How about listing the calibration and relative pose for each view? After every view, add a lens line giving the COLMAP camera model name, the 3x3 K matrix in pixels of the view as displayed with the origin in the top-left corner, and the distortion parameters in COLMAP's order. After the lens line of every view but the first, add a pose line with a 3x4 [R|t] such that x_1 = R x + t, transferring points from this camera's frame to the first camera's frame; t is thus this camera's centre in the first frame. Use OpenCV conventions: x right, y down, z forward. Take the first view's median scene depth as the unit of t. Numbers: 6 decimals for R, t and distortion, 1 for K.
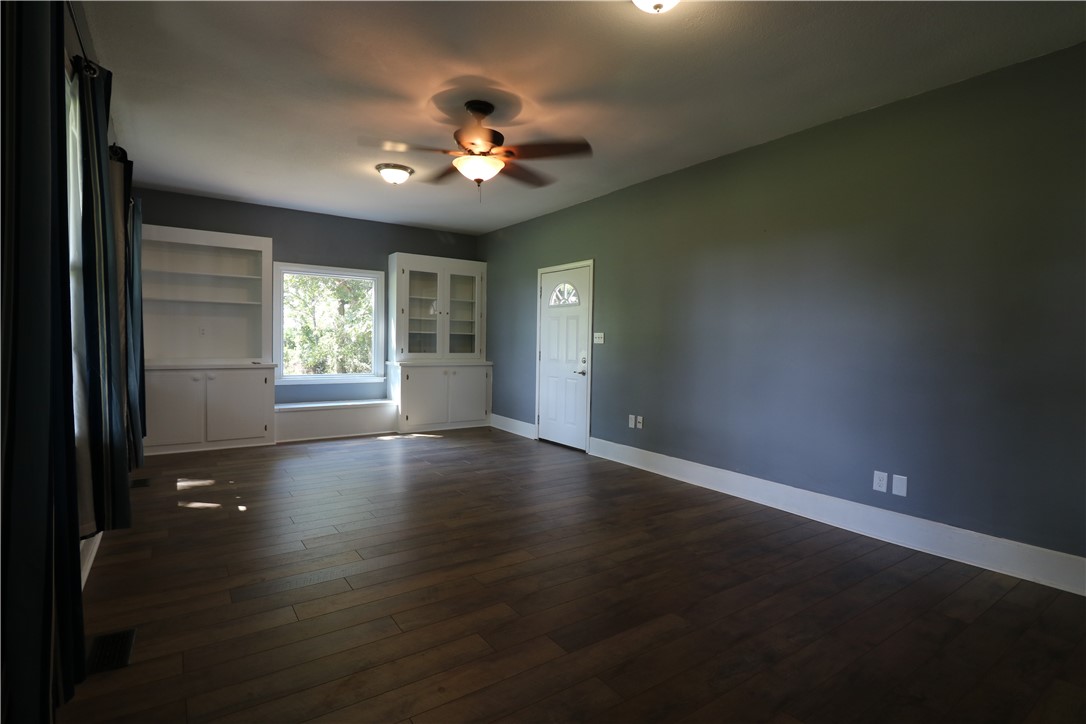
lens RADIAL K [[536.6, 0, 543.7], [0, 536.6, 363.2], [0, 0, 1]] dist [-0.002357, -0.000429]
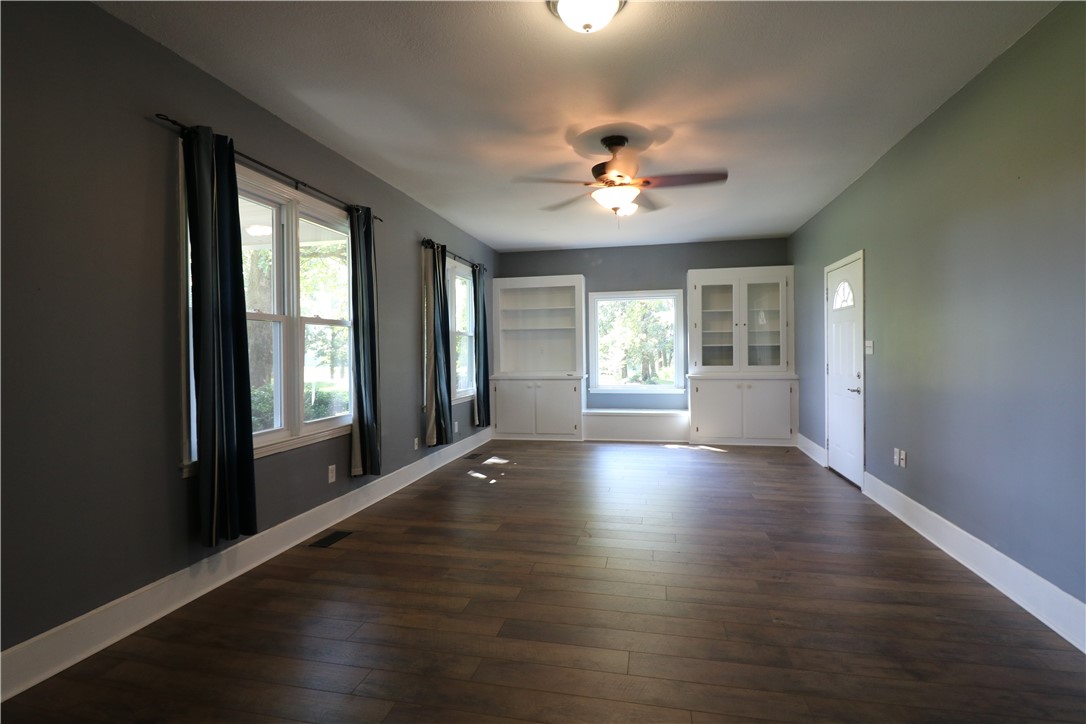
lens RADIAL K [[532.5, 0, 543.0], [0, 532.5, 362.0], [0, 0, 1]] dist [-0.001056, -0.000599]
pose [[0.669951, -0.010060, -0.742337, 0.315945], [-0.003920, 0.999846, -0.017087, -0.008543], [0.742395, 0.014357, 0.669809, 0.099220]]
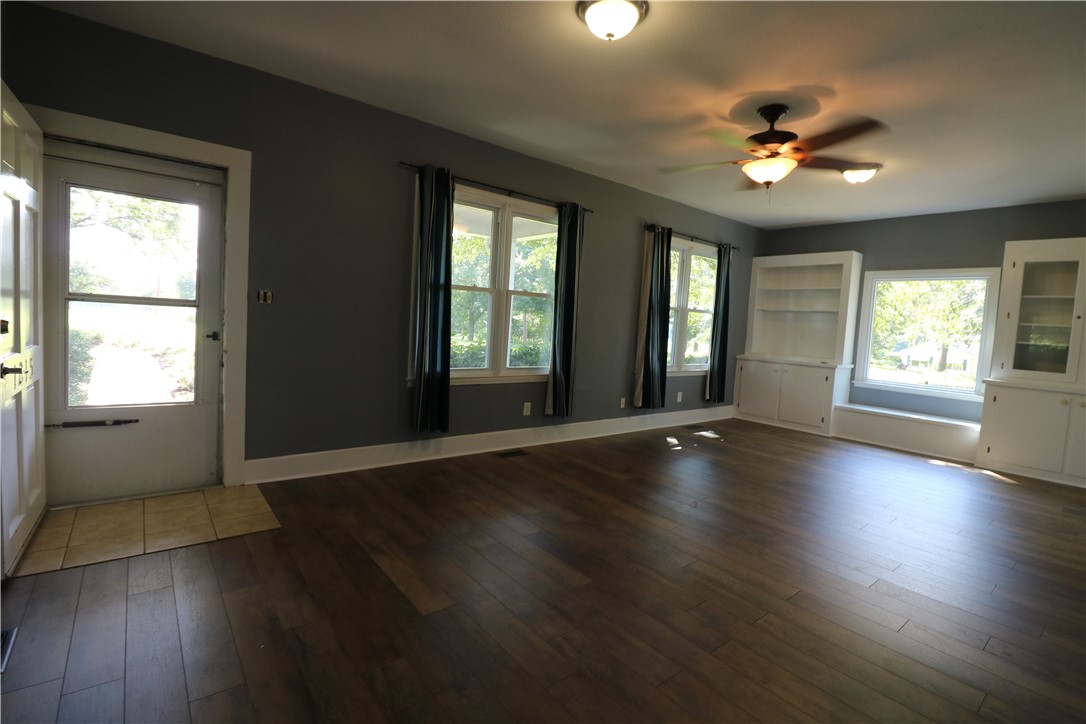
lens RADIAL K [[511.7, 0, 545.4], [0, 511.7, 356.0], [0, 0, 1]] dist [-0.003265, -0.001252]
pose [[0.052776, 0.057175, -0.996968, 0.470806], [-0.095140, 0.994106, 0.051974, -0.013083], [0.994064, 0.092109, 0.057904, 0.303296]]
